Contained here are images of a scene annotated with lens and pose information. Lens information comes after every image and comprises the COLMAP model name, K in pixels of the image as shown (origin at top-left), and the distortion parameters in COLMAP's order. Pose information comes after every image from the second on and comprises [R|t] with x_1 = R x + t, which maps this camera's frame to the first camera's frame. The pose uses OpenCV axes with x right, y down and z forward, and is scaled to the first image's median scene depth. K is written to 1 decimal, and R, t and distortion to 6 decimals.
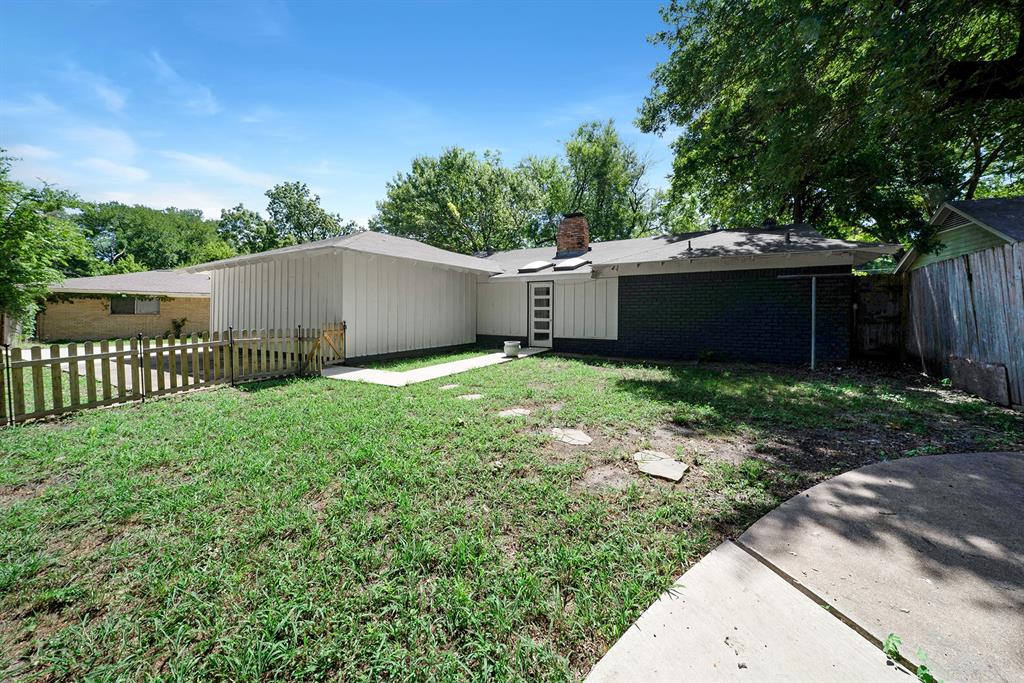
lens RADIAL K [[382.2, 0, 523.5], [0, 382.2, 328.8], [0, 0, 1]] dist [-0.026530, 0.006748]
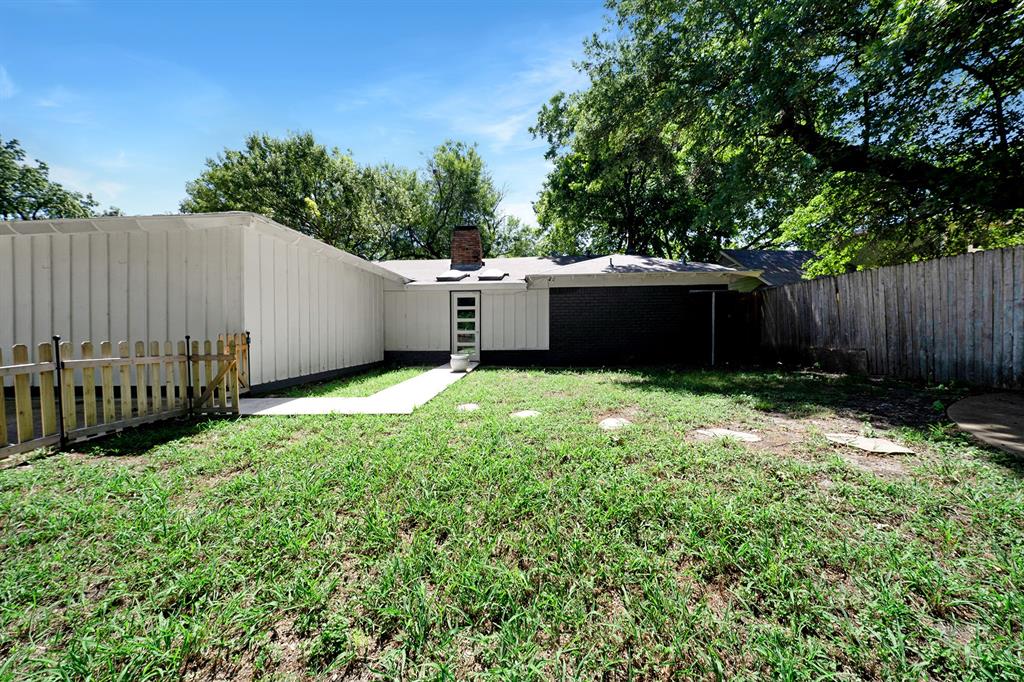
lens RADIAL K [[363.7, 0, 549.9], [0, 363.7, 344.8], [0, 0, 1]] dist [-0.023355, 0.003848]
pose [[0.885563, -0.030290, 0.463530, -0.196629], [0.033309, 0.999444, 0.001675, 0.013654], [-0.463323, 0.013956, 0.886079, 0.124696]]
